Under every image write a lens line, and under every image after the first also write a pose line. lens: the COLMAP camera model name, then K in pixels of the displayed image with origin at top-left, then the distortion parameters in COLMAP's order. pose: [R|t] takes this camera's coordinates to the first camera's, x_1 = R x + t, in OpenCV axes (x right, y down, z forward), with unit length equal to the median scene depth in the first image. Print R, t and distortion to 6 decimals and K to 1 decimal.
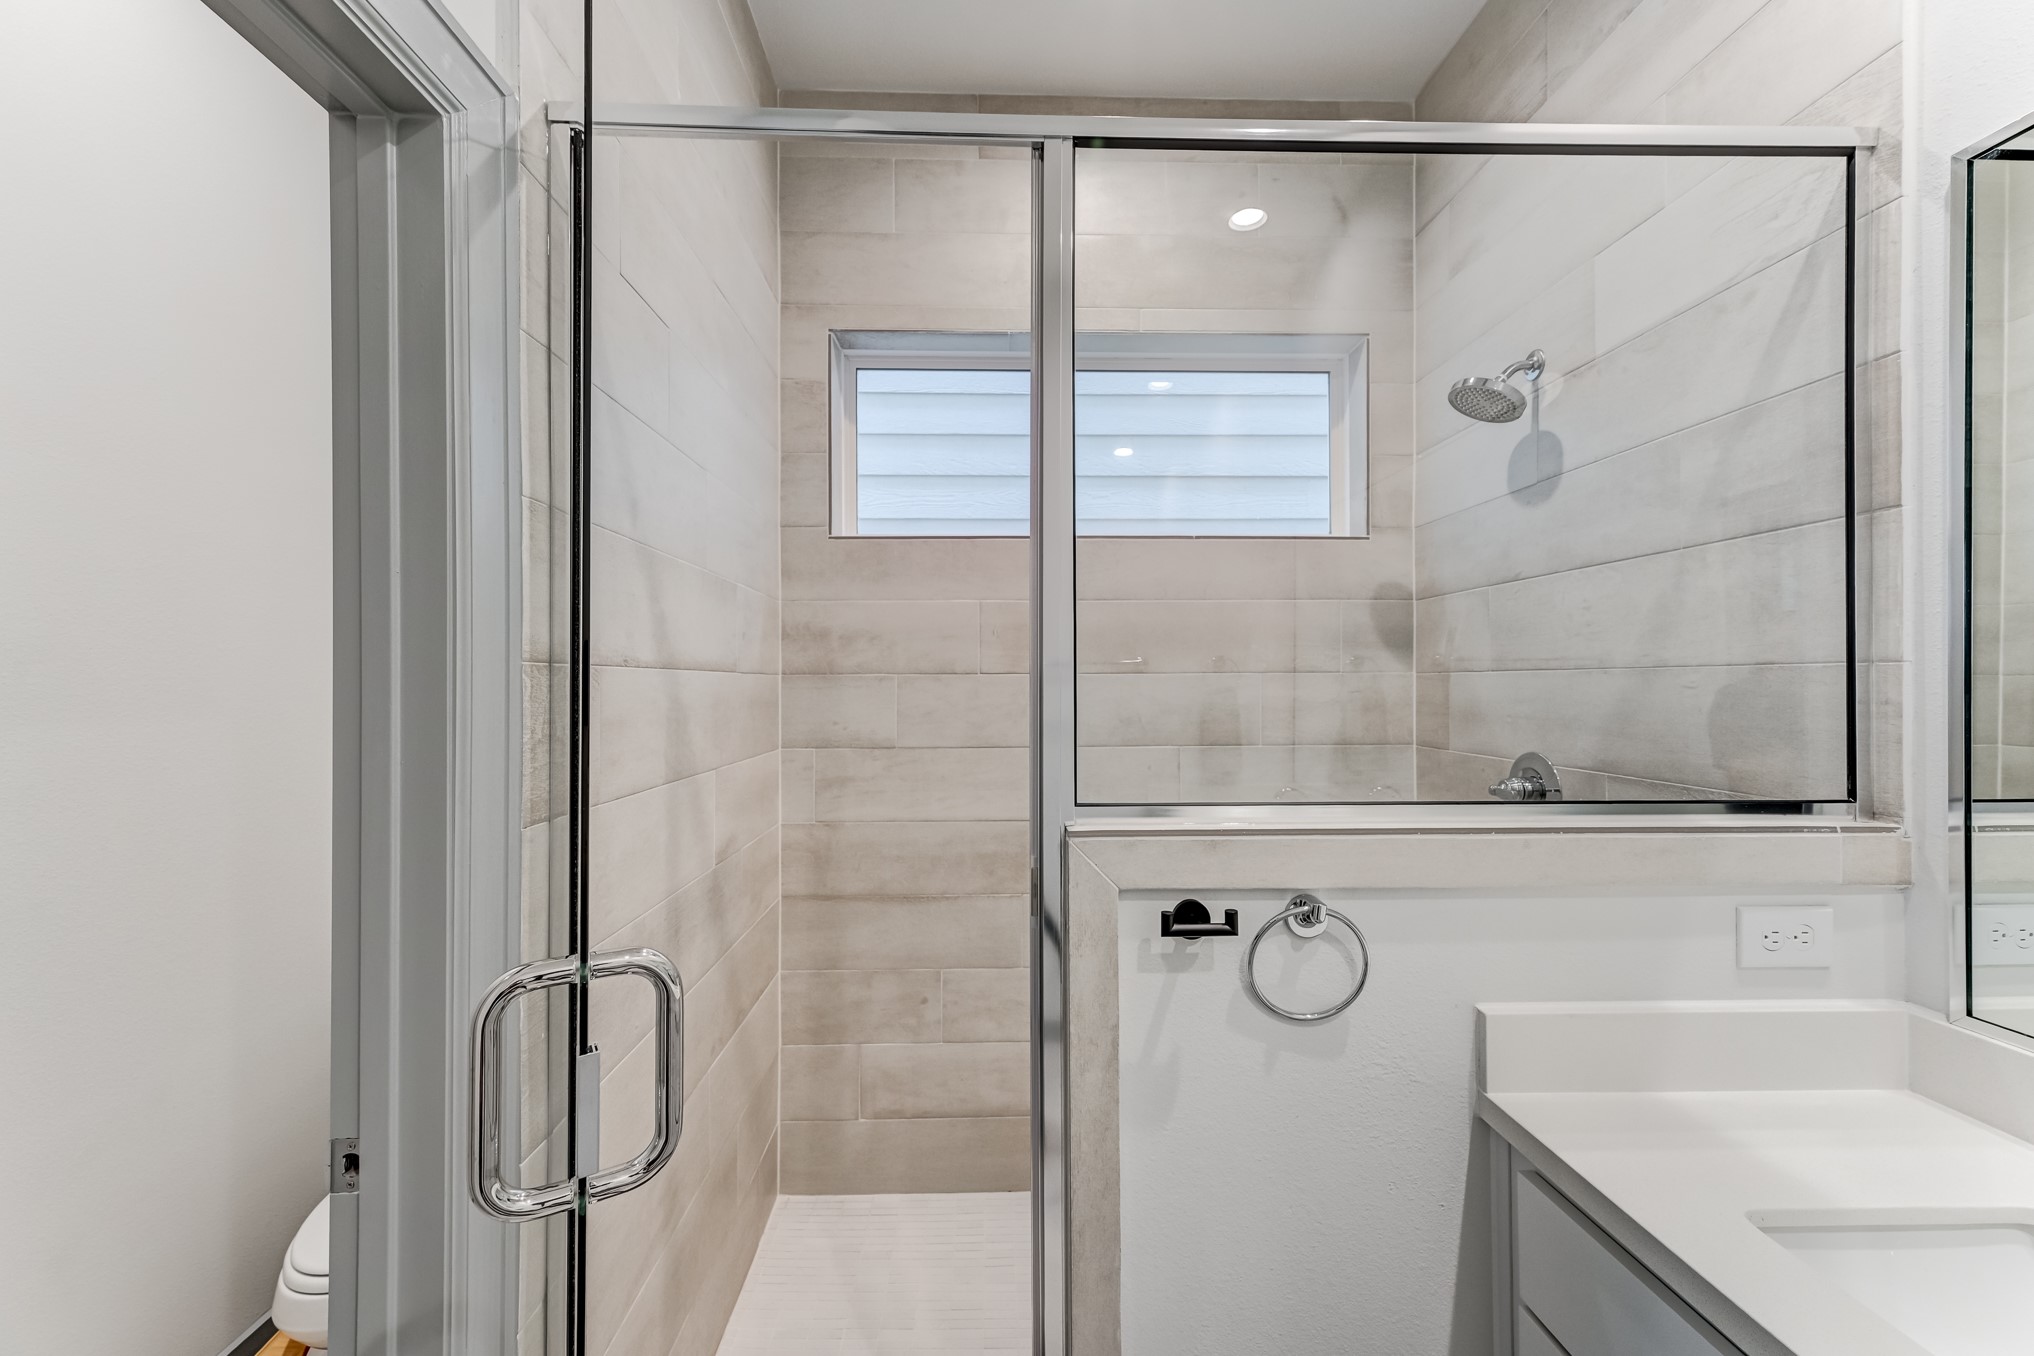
lens RADIAL K [[784.6, 0, 1016.2], [0, 784.6, 688.9], [0, 0, 1]] dist [0.008859, 0.000418]
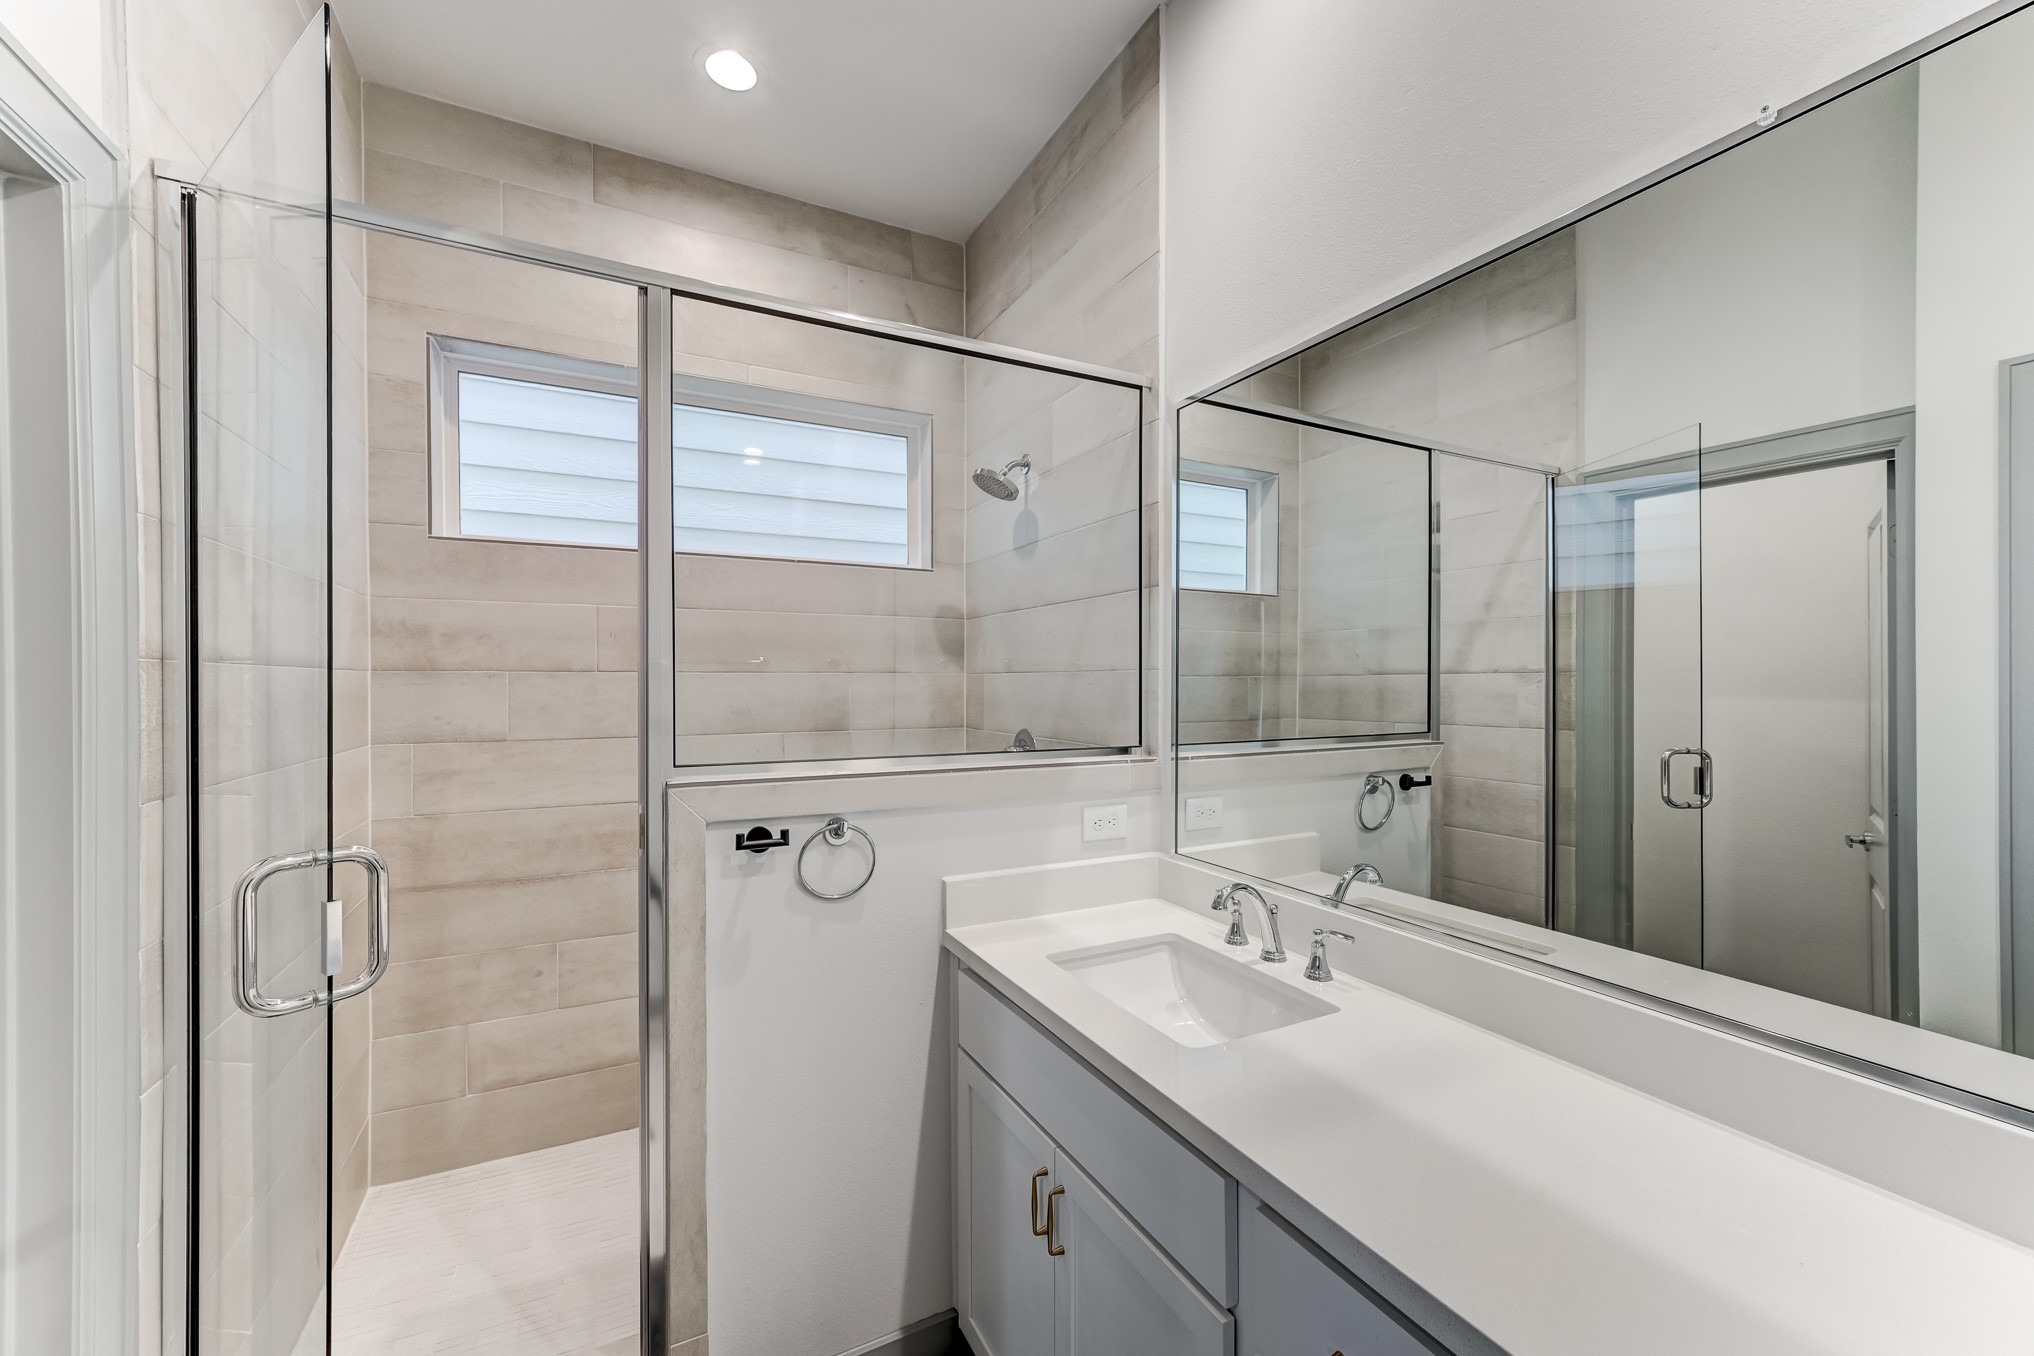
lens RADIAL K [[784.6, 0, 1016.2], [0, 784.6, 688.9], [0, 0, 1]] dist [0.008859, 0.000418]
pose [[0.903855, -0.001461, 0.427835, 0.016323], [0.000715, 0.999998, 0.001905, 0.004267], [-0.427837, -0.001416, 0.903855, -0.321711]]
